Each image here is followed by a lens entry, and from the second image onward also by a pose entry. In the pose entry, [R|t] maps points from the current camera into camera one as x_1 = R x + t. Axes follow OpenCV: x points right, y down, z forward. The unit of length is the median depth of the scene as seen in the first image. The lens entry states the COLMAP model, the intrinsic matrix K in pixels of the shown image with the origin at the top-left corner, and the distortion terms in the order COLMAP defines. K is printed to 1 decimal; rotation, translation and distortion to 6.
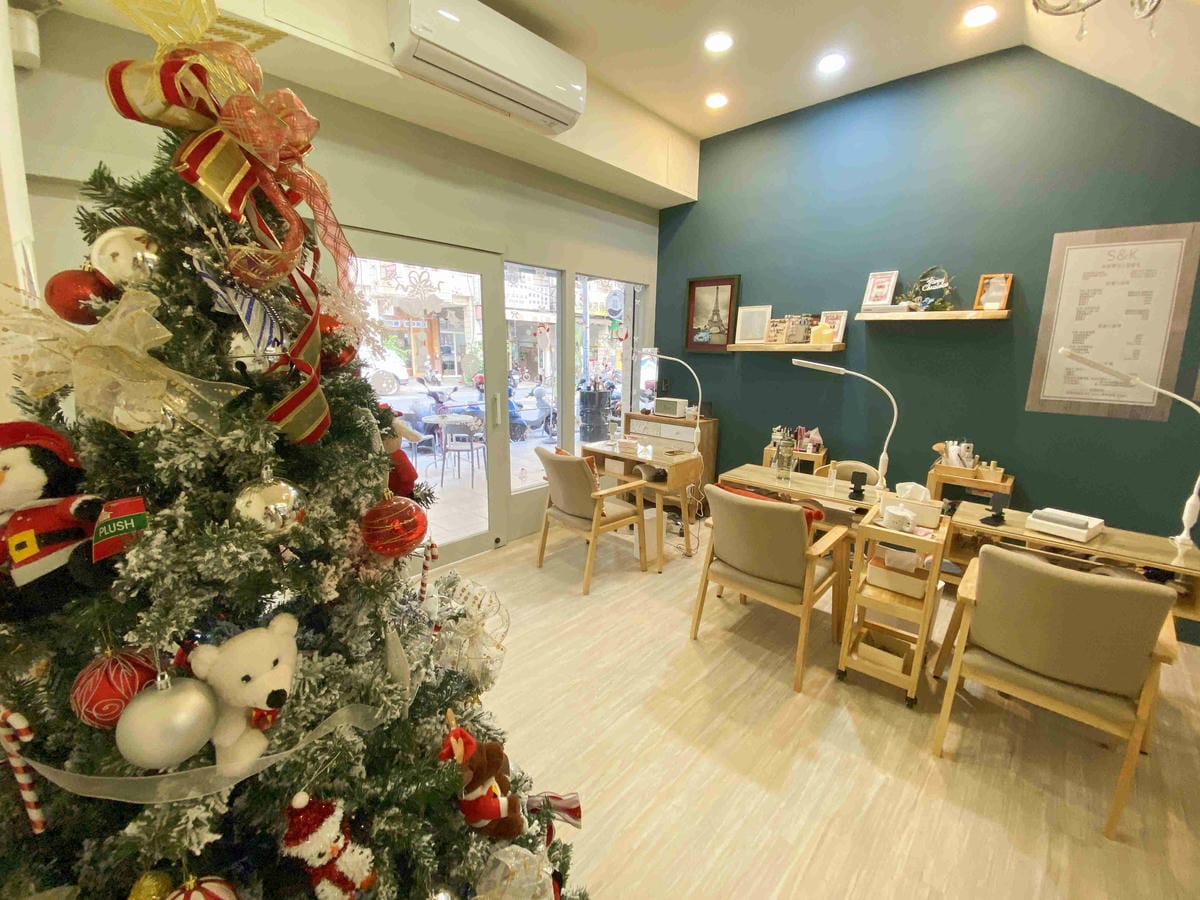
lens RADIAL K [[483.9, 0, 600.0], [0, 483.9, 450.0], [0, 0, 1]] dist [0.030657, -0.024179]
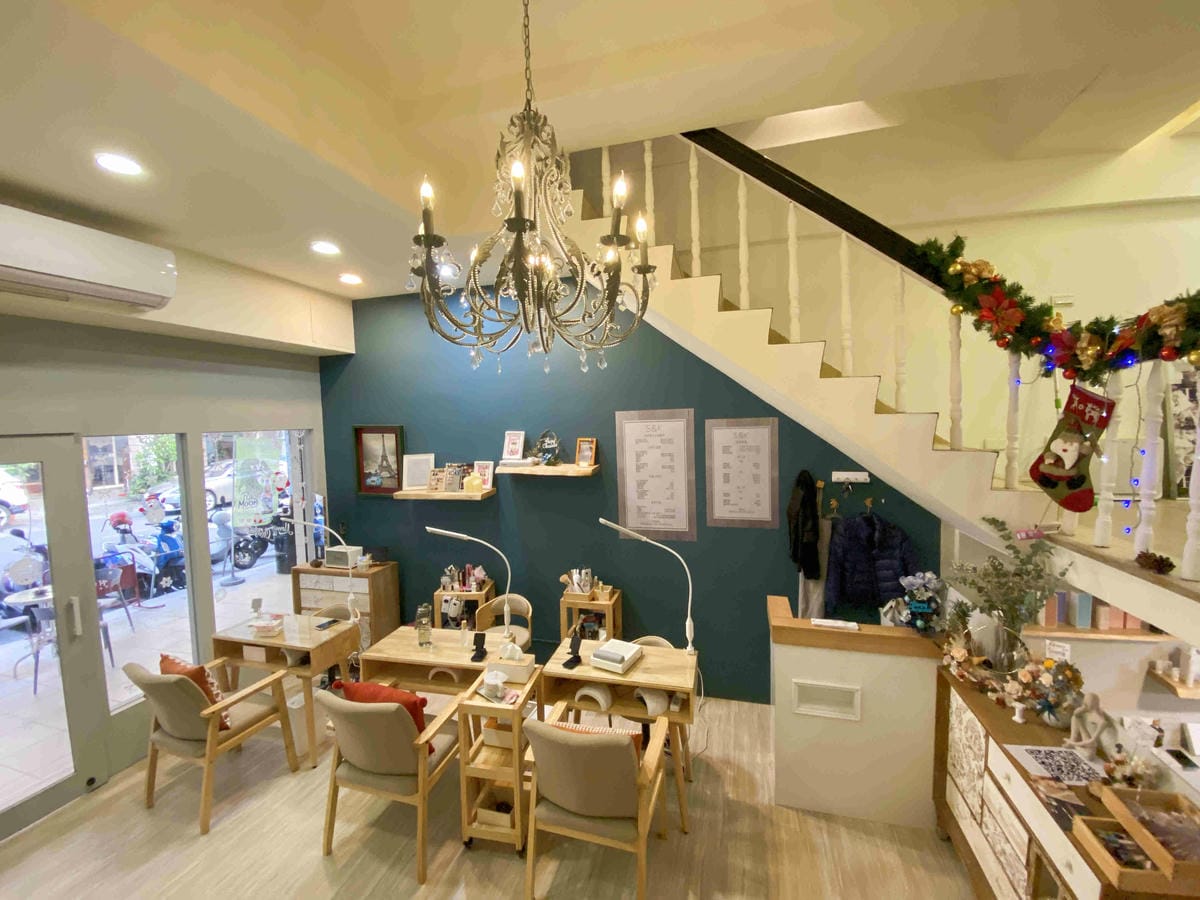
lens RADIAL K [[483.9, 0, 600.0], [0, 483.9, 450.0], [0, 0, 1]] dist [0.030657, -0.024179]
pose [[0.885542, -0.067614, 0.459613, 0.233525], [0.133318, 0.984724, -0.112002, -0.169797], [-0.445019, 0.160457, 0.881029, -0.152564]]
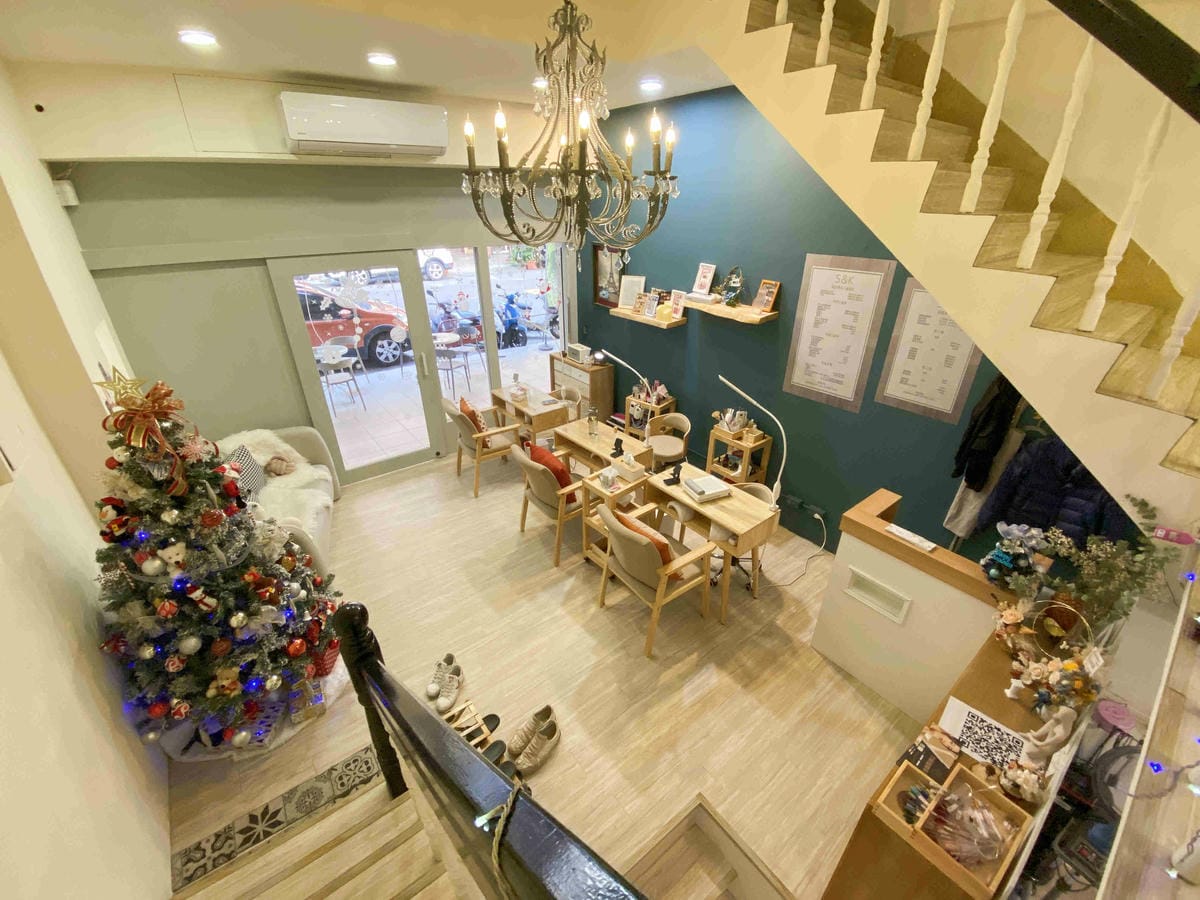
lens RADIAL K [[484.3, 0, 600.0], [0, 484.3, 450.0], [0, 0, 1]] dist [0.063682, -0.045183]
pose [[0.987175, 0.058470, -0.148548, 0.567047], [-0.016314, 0.962591, 0.270466, -0.264472], [0.158805, -0.264573, 0.951200, -0.358132]]
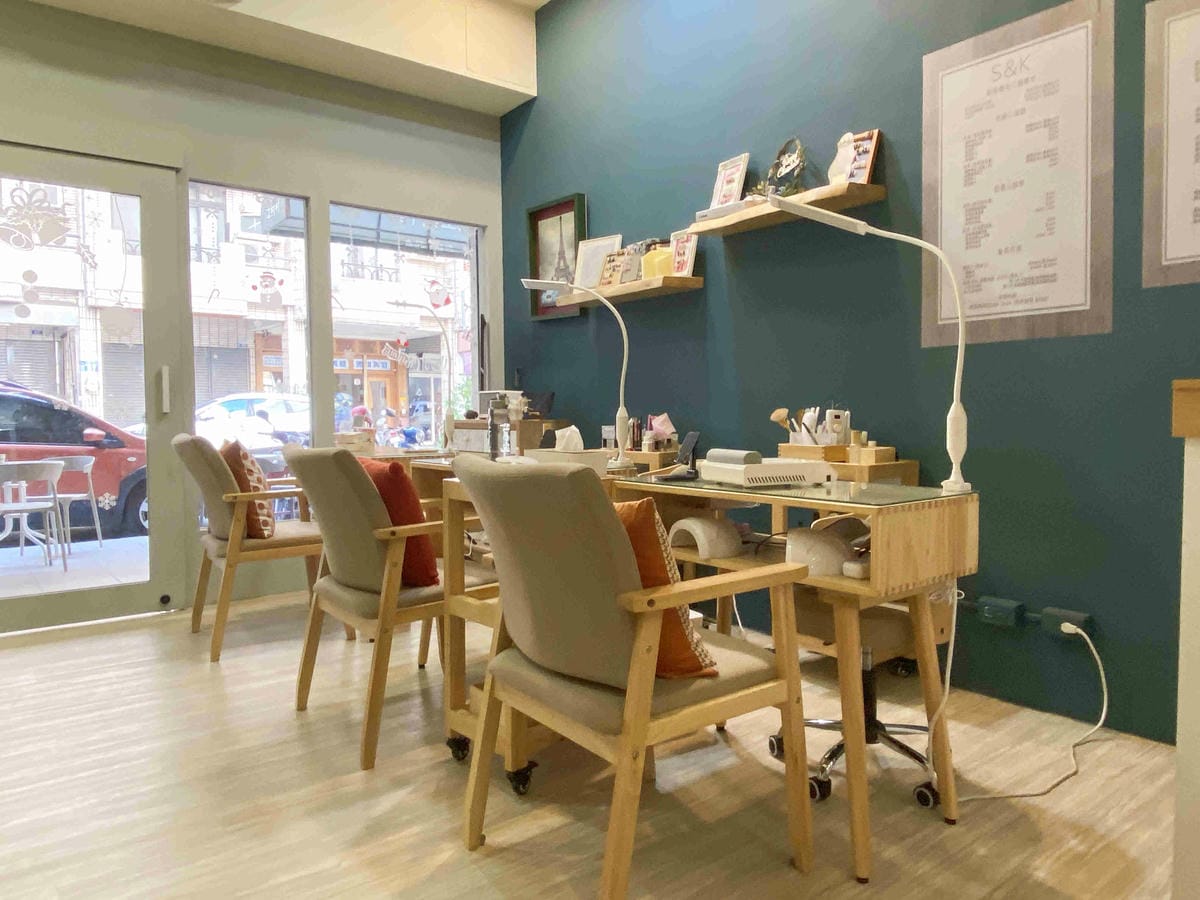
lens RADIAL K [[821.7, 0, 600.0], [0, 821.7, 450.0], [0, 0, 1]] dist [0.078611, -0.079751]
pose [[0.988340, -0.017479, -0.151258, 0.612886], [-0.007141, 0.986975, -0.160717, 0.195955], [0.152097, 0.159924, 0.975342, -0.011519]]
